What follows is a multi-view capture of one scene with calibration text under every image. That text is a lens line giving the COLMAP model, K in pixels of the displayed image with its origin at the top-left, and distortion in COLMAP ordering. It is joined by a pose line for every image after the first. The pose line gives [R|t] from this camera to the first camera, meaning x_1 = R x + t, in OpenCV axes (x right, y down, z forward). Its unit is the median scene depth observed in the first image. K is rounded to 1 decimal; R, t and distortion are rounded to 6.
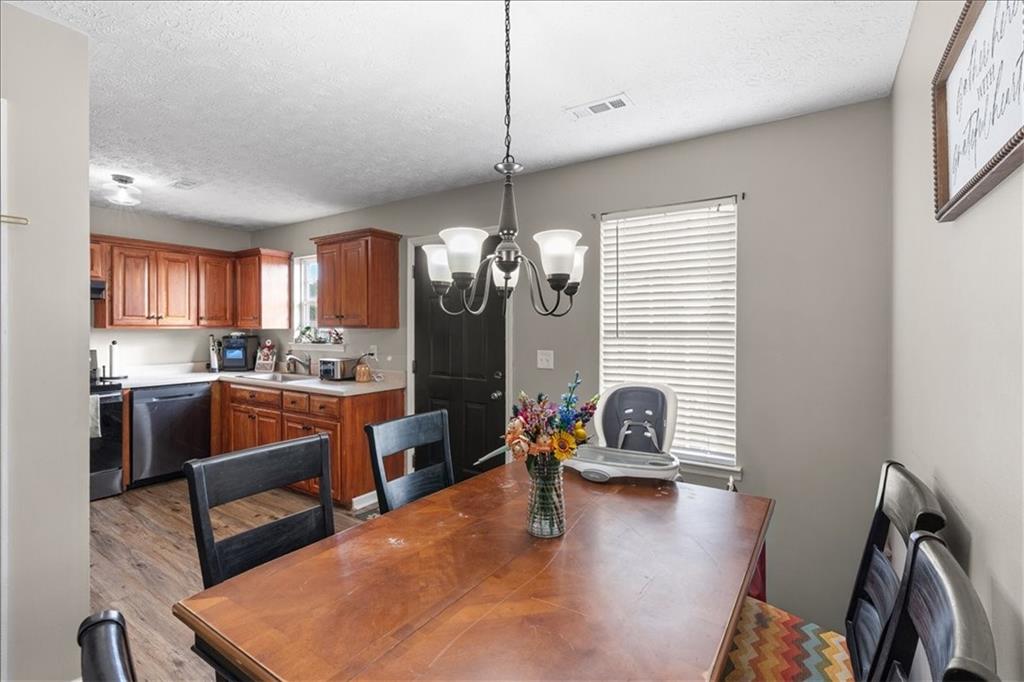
lens RADIAL K [[474.4, 0, 509.7], [0, 474.4, 350.6], [0, 0, 1]] dist [-0.002059, -0.000043]
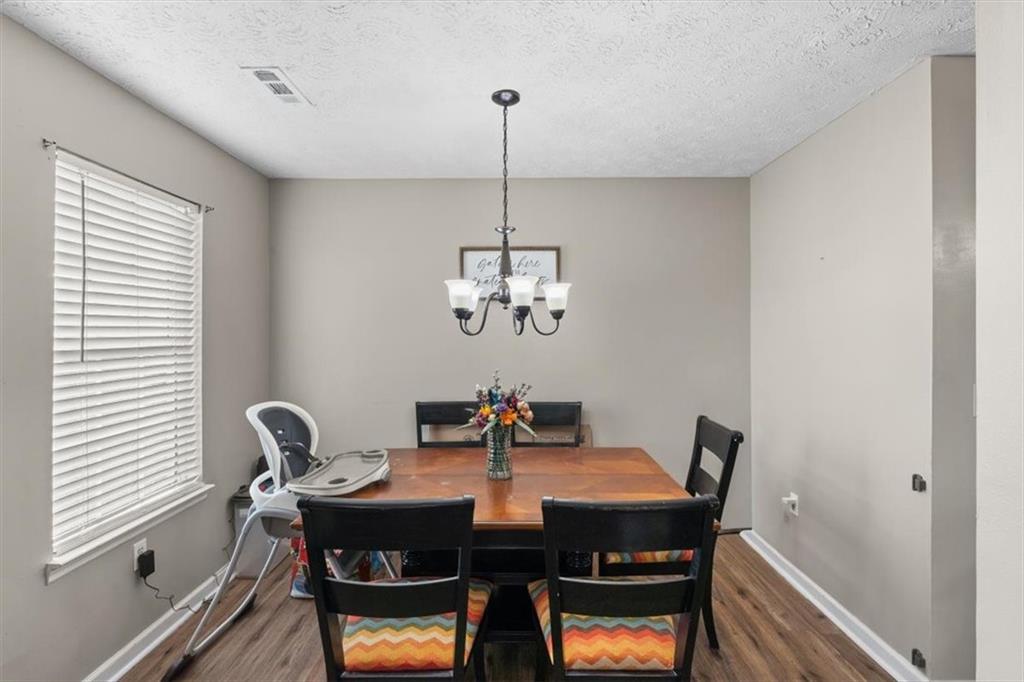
lens RADIAL K [[475.9, 0, 512.0], [0, 475.9, 341.0], [0, 0, 1]] dist [0.000024, 0.000062]
pose [[-0.553109, -0.005905, 0.833088, -1.161698], [0.044352, 0.998348, 0.036523, -0.098584], [-0.831928, 0.057150, -0.551933, 1.732650]]
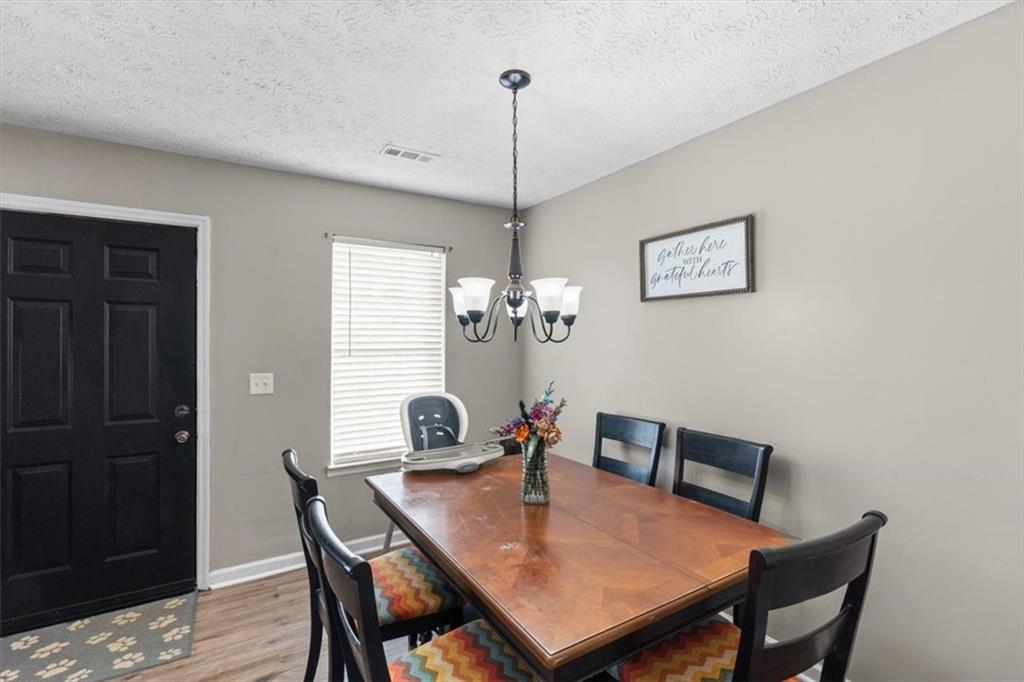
lens RADIAL K [[474.4, 0, 509.7], [0, 474.4, 350.6], [0, 0, 1]] dist [-0.002059, -0.000043]
pose [[0.415636, -0.021608, 0.909274, -1.145241], [0.044334, 0.999011, 0.003475, -0.053338], [-0.908450, 0.038867, 0.416183, 0.480472]]
